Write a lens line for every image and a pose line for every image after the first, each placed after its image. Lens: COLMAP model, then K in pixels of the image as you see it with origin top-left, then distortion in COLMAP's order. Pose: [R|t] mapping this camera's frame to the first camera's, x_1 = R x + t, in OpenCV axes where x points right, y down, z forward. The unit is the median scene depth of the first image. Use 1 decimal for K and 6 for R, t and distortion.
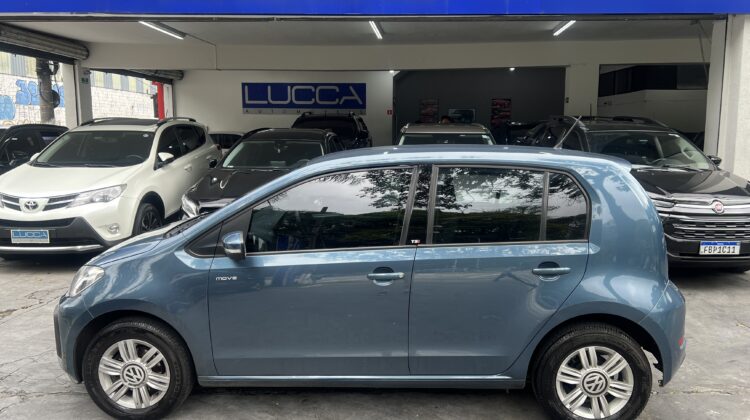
lens RADIAL K [[557.8, 0, 375.0], [0, 557.8, 210.0], [0, 0, 1]] dist [0.113724, -0.156804]
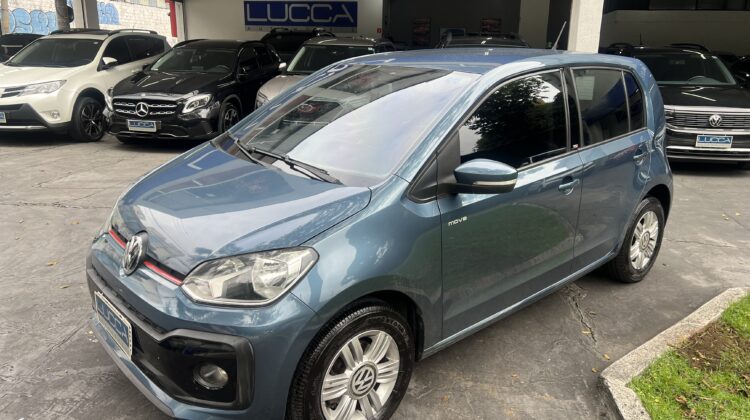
lens RADIAL K [[567.9, 0, 377.9], [0, 567.9, 206.9], [0, 0, 1]] dist [0.067736, -0.079028]
pose [[0.989214, 0.053203, -0.136475, 0.247097], [-0.036708, 0.992015, 0.120658, 0.030453], [0.141805, -0.114346, 0.983268, -0.114034]]
